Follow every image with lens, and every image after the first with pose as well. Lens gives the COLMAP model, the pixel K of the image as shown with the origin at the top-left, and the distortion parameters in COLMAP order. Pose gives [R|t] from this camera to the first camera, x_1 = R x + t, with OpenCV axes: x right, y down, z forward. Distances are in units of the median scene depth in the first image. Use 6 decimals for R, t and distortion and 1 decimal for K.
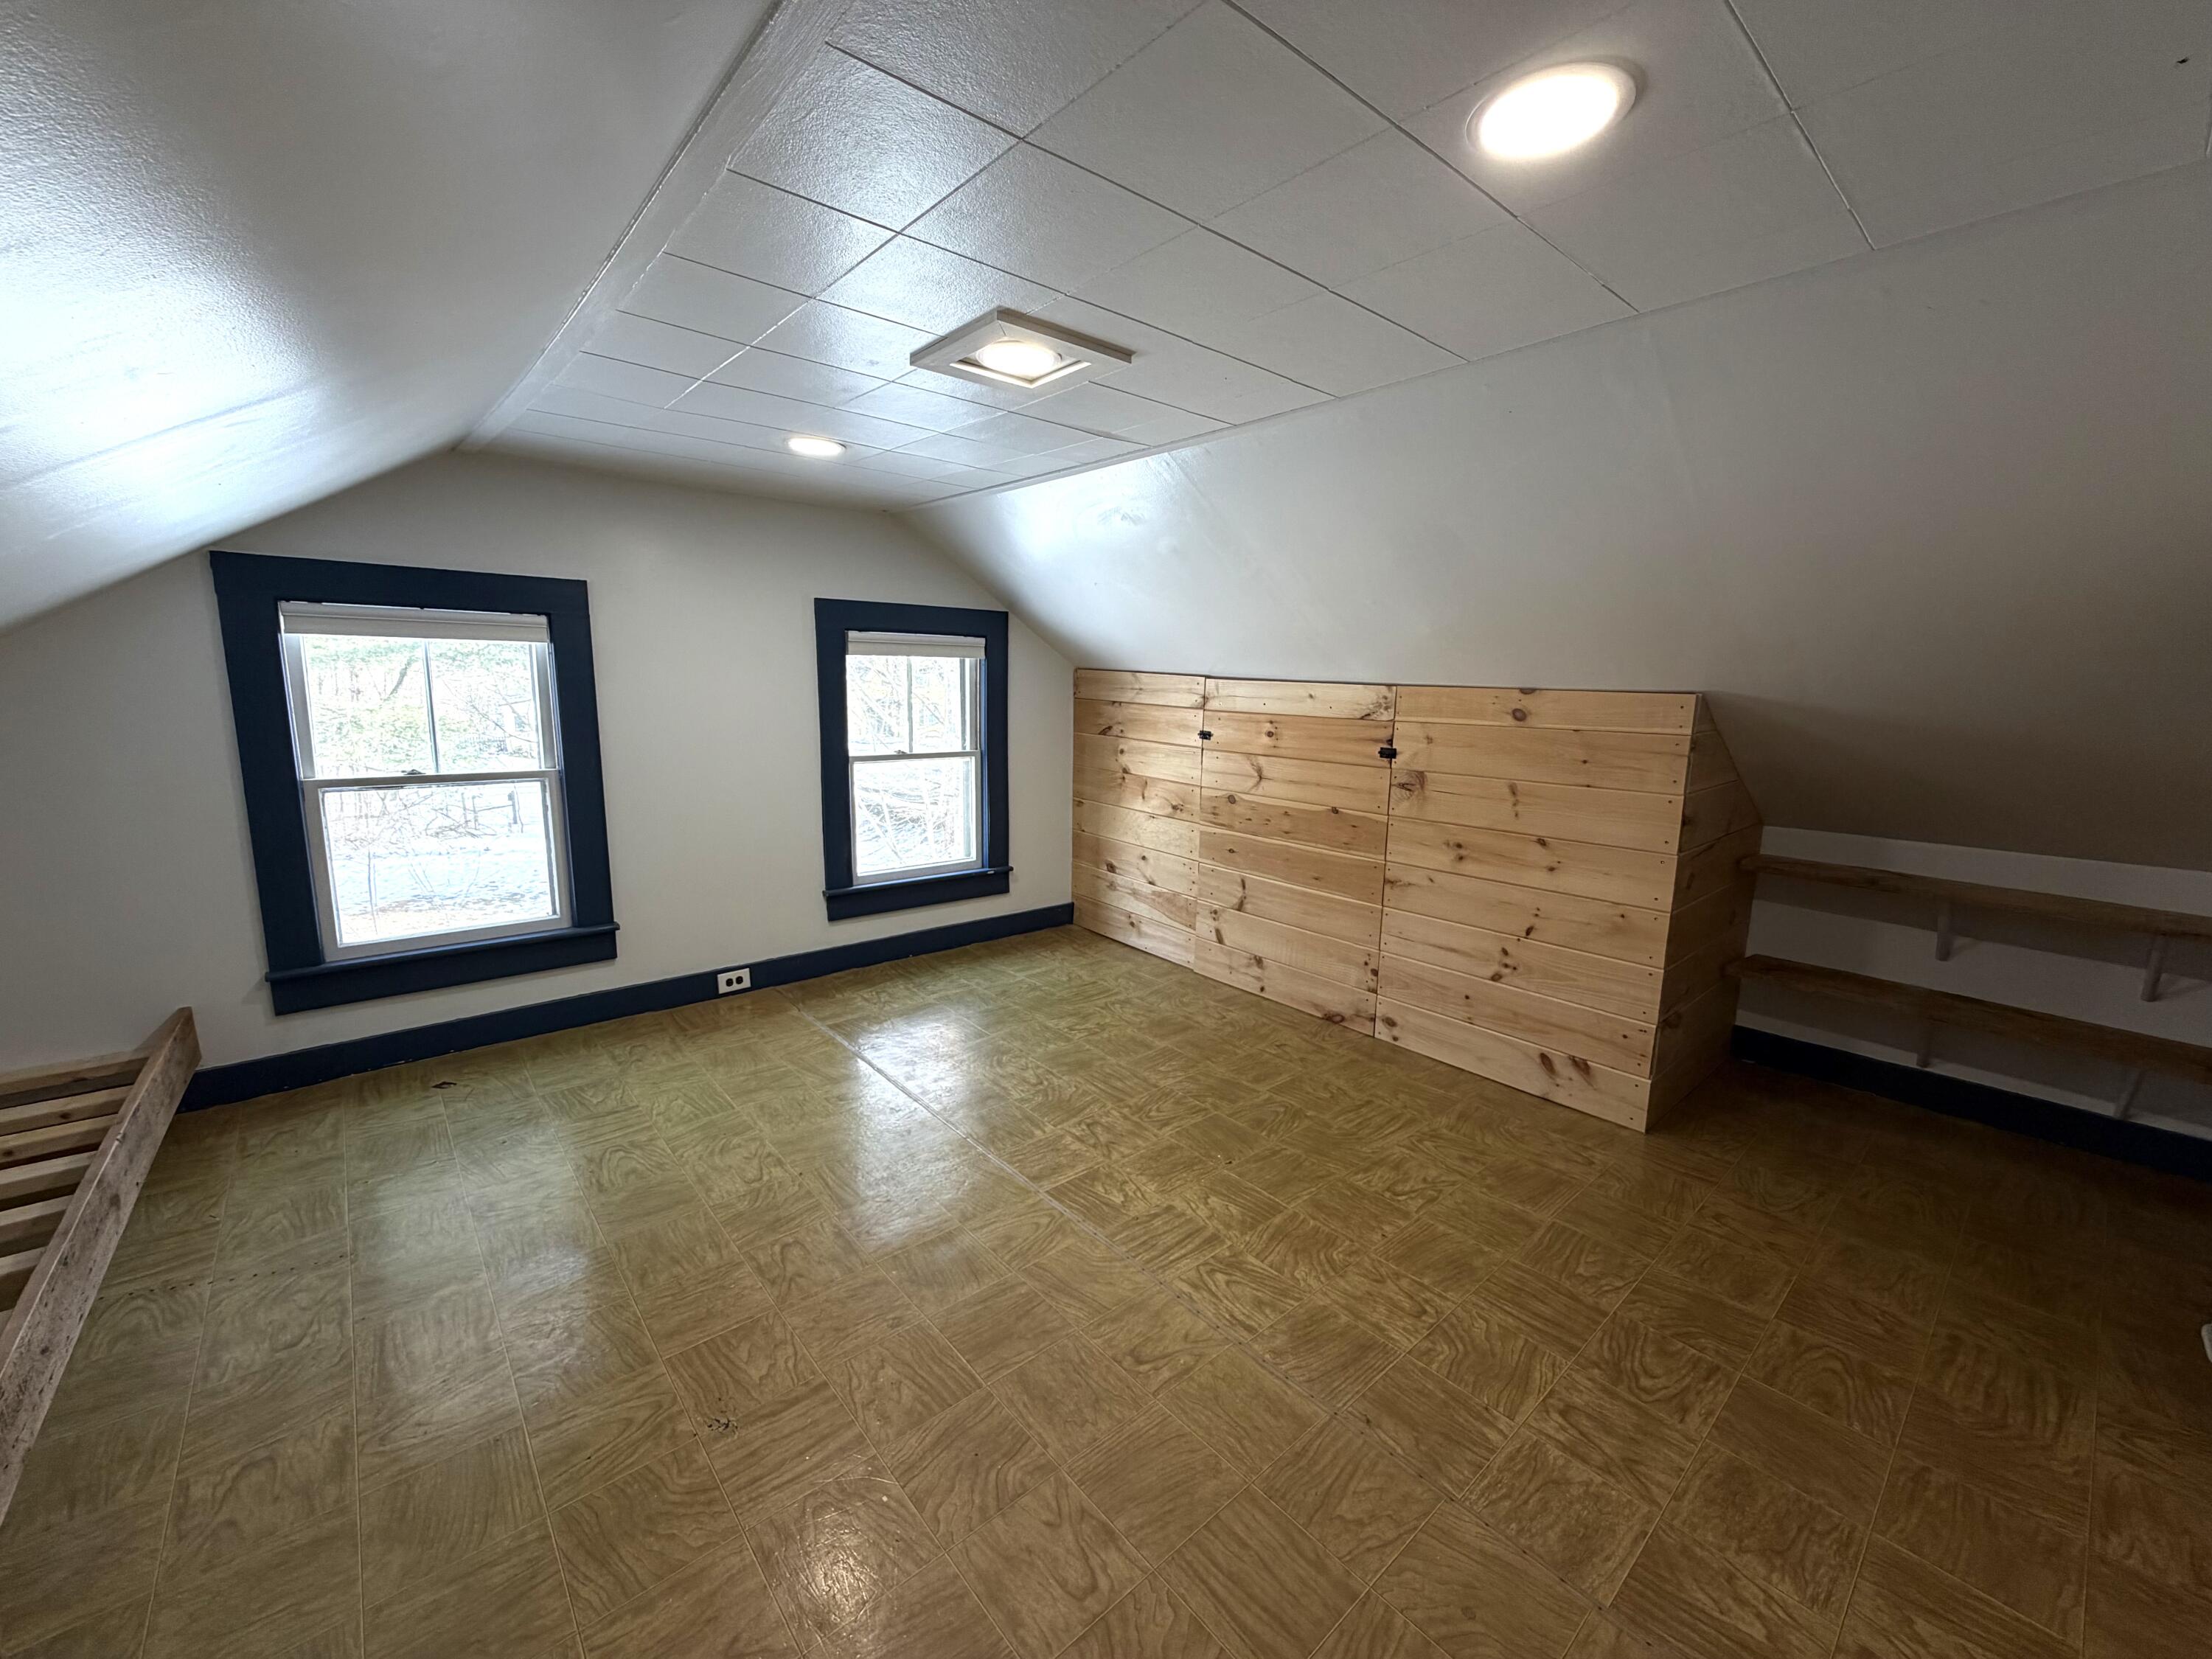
lens RADIAL K [[879.3, 0, 1100.4], [0, 879.3, 825.4], [0, 0, 1]] dist [-0.000143, -0.000814]
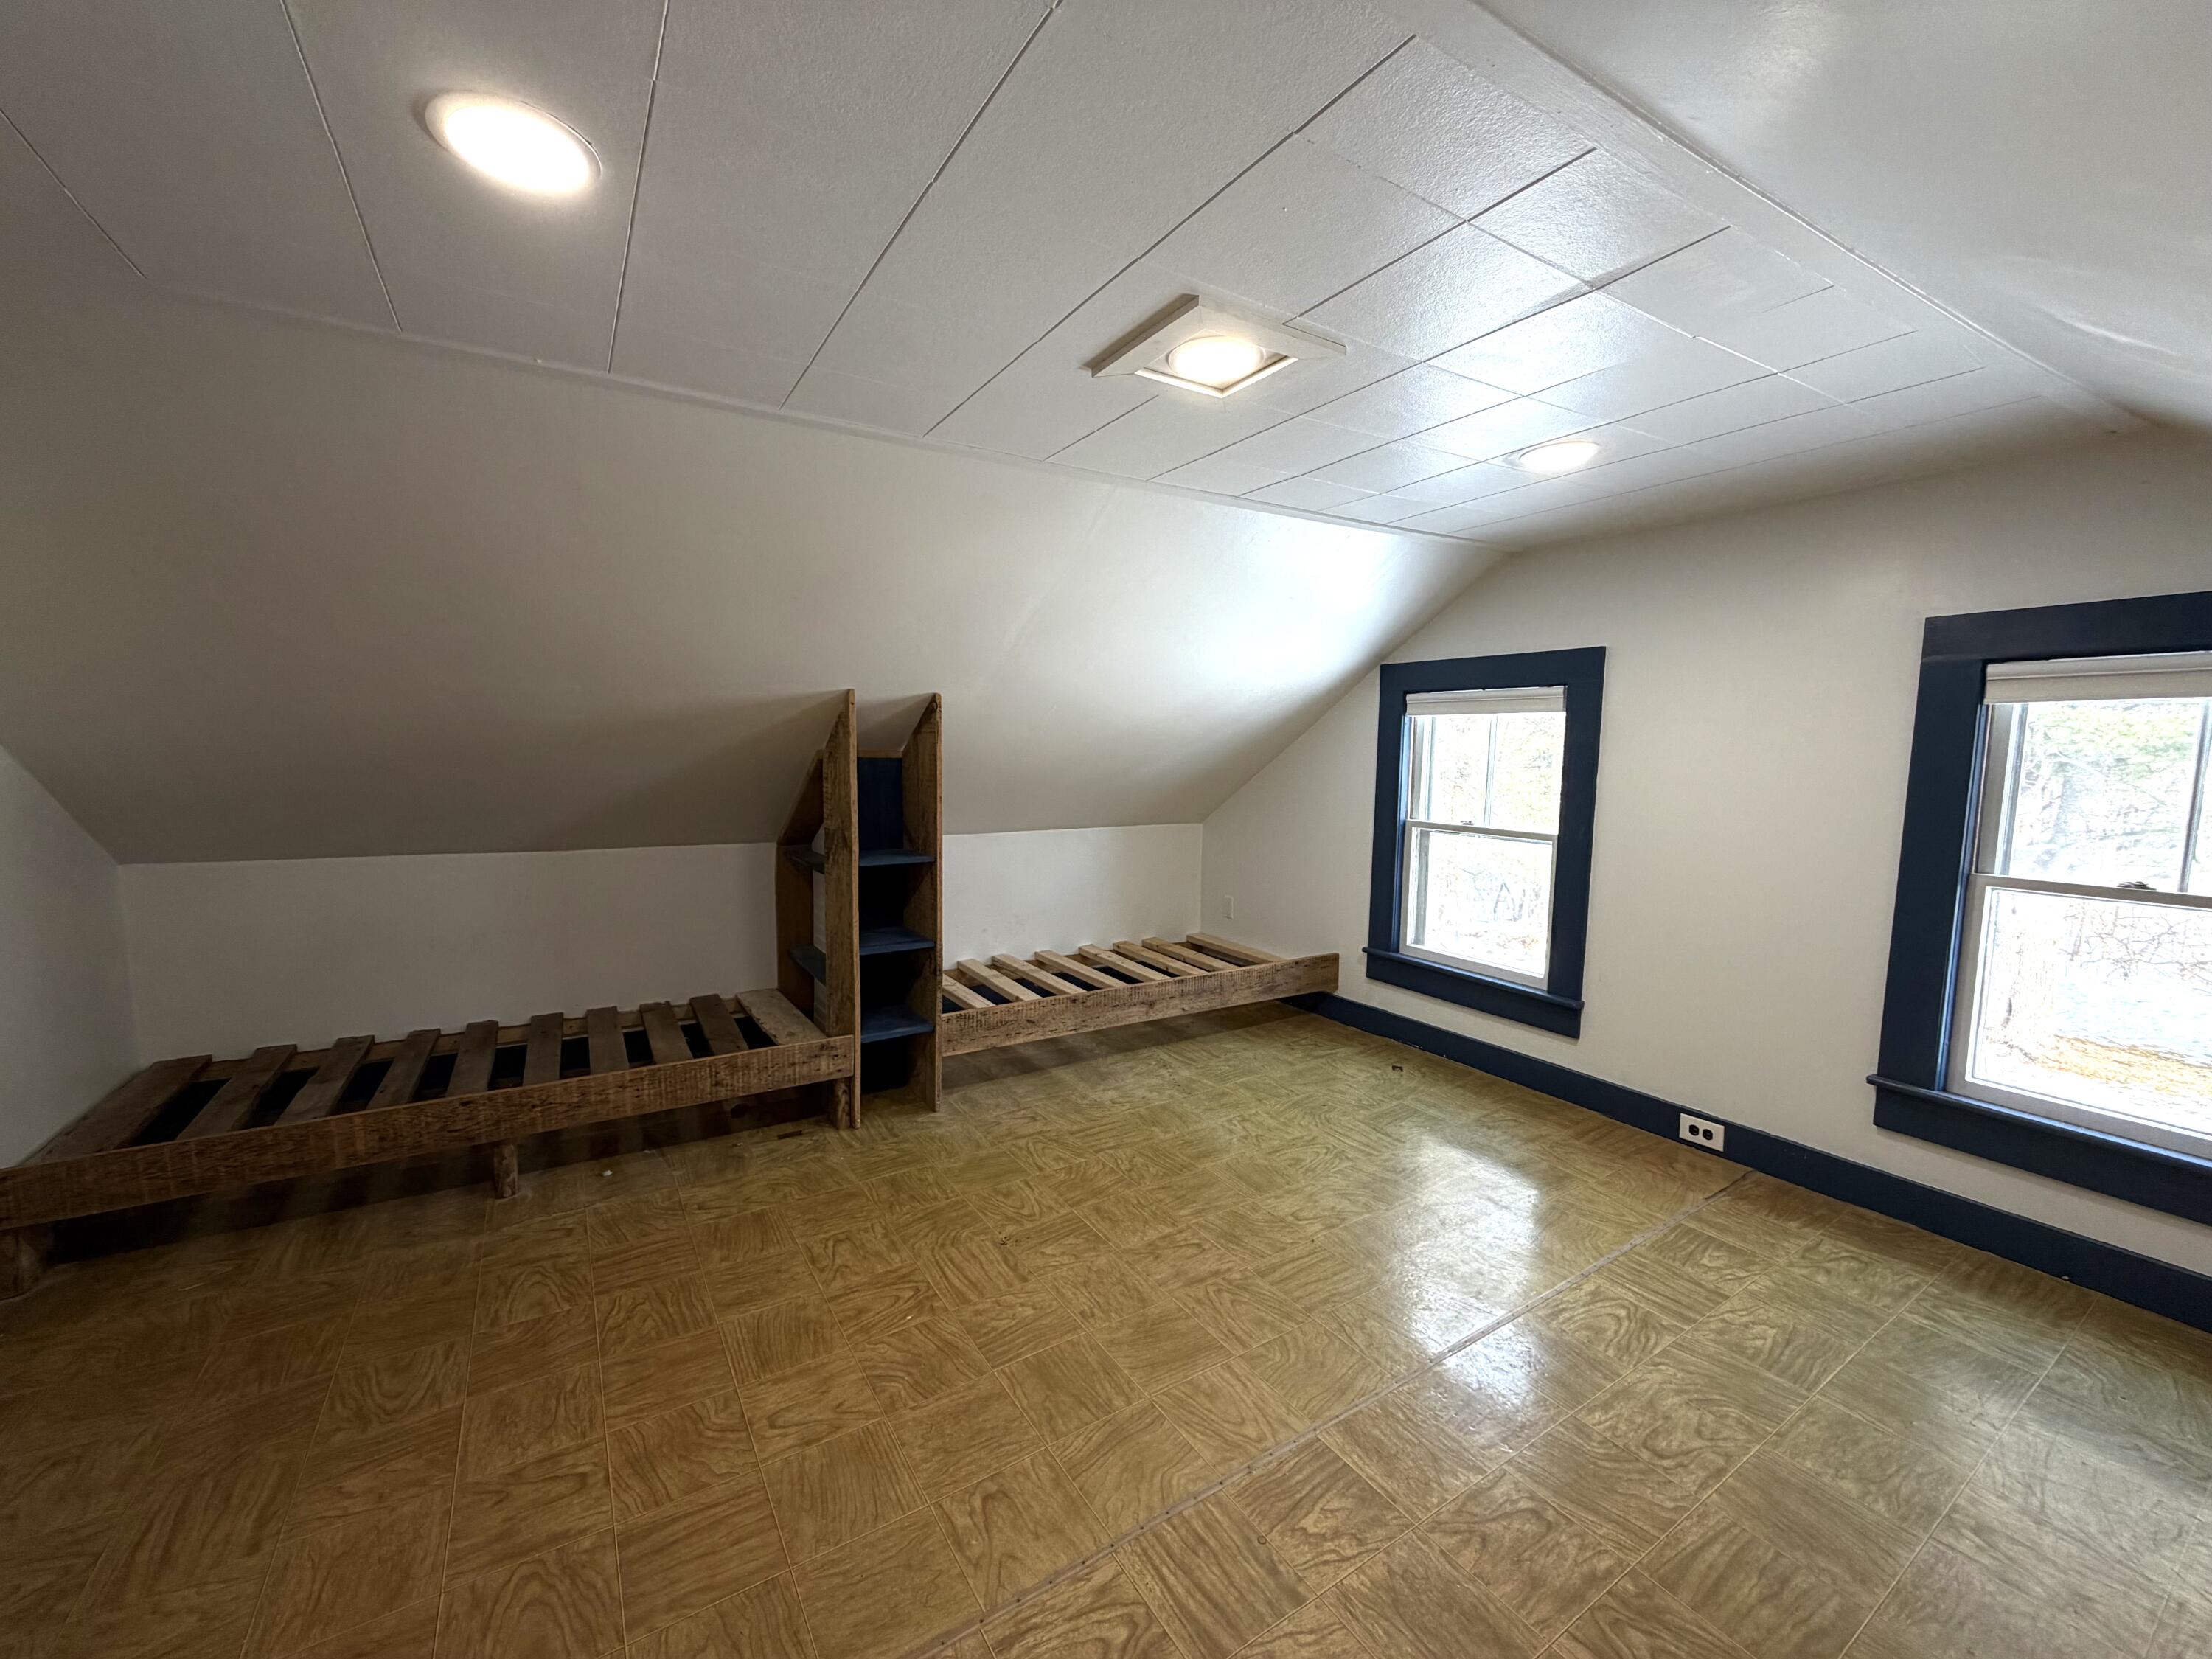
lens RADIAL K [[879.3, 0, 1100.4], [0, 879.3, 825.4], [0, 0, 1]] dist [-0.000143, -0.000814]
pose [[-0.150670, 0.068363, -0.986218, 0.527054], [-0.177488, 0.979525, 0.095015, -0.086632], [0.972521, 0.189358, -0.135452, 0.696941]]
